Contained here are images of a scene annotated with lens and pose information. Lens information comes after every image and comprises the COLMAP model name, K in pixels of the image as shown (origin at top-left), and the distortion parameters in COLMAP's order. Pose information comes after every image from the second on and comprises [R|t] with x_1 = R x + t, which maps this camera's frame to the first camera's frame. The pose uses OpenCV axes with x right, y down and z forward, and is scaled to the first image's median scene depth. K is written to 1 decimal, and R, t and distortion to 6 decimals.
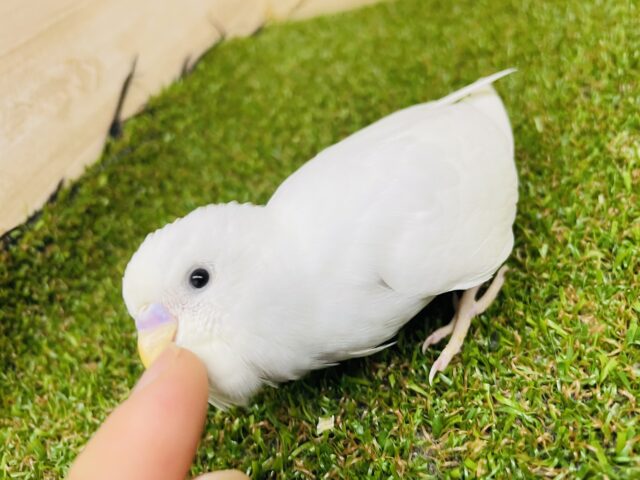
lens RADIAL K [[493.6, 0, 323.8], [0, 493.6, 241.6], [0, 0, 1]] dist [0.006790, -0.071709]
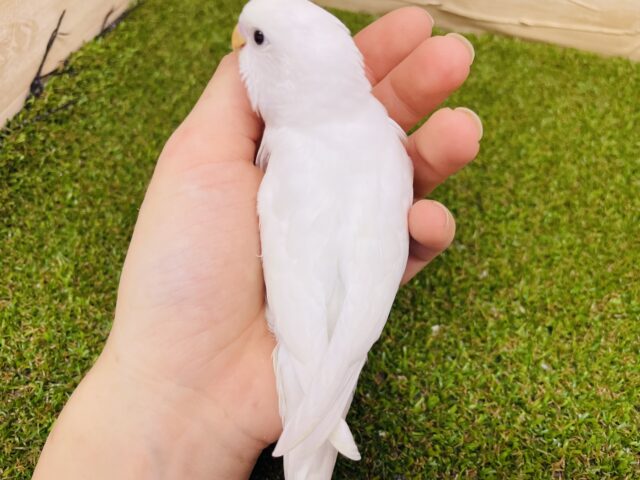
lens RADIAL K [[492.4, 0, 306.5], [0, 492.4, 227.7], [0, 0, 1]] dist [0.026527, -0.069964]
pose [[0.931727, 0.245480, 0.267627, -0.065976], [-0.285961, 0.950185, 0.123999, -0.251630], [-0.223856, -0.192064, 0.955510, -0.331689]]
